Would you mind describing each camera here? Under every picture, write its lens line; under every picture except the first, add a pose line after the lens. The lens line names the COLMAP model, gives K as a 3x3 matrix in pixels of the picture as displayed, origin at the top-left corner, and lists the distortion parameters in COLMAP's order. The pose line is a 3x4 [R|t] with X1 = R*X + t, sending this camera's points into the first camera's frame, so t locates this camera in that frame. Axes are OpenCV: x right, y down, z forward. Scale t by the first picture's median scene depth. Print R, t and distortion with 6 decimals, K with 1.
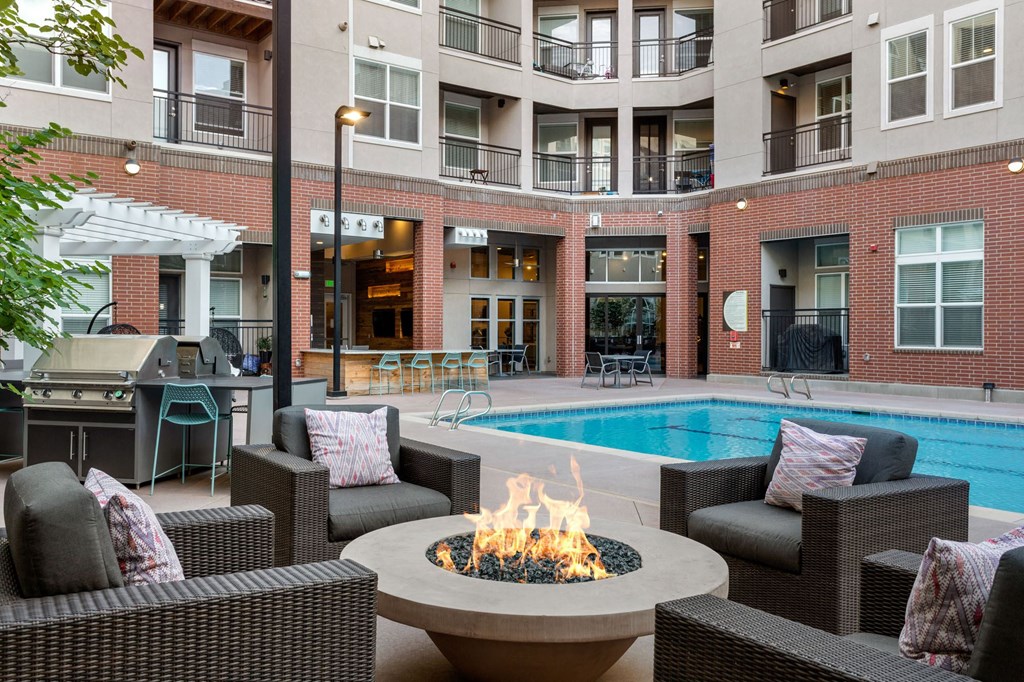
lens RADIAL K [[834.1, 0, 514.3], [0, 834.1, 342.1], [0, 0, 1]] dist [0.009208, 0.001497]
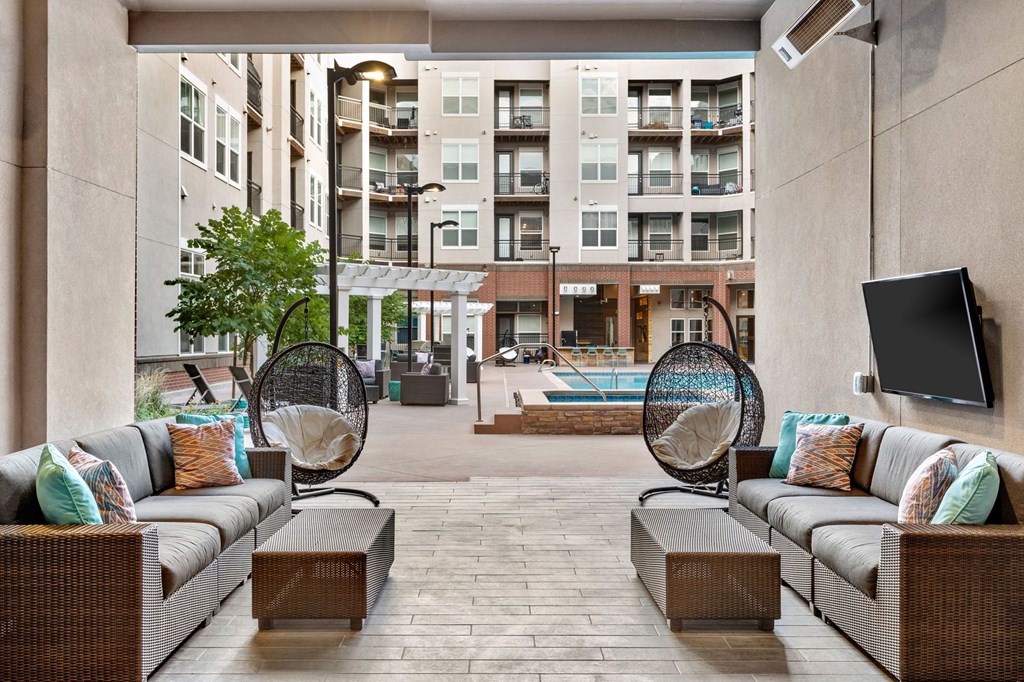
lens RADIAL K [[834.1, 0, 511.3], [0, 834.1, 340.4], [0, 0, 1]] dist [0.009208, 0.001497]
pose [[0.810131, 0.000421, -0.586249, 0.813203], [-0.003145, 0.999988, -0.003628, -0.001115], [0.586241, 0.004782, 0.810123, -0.742448]]
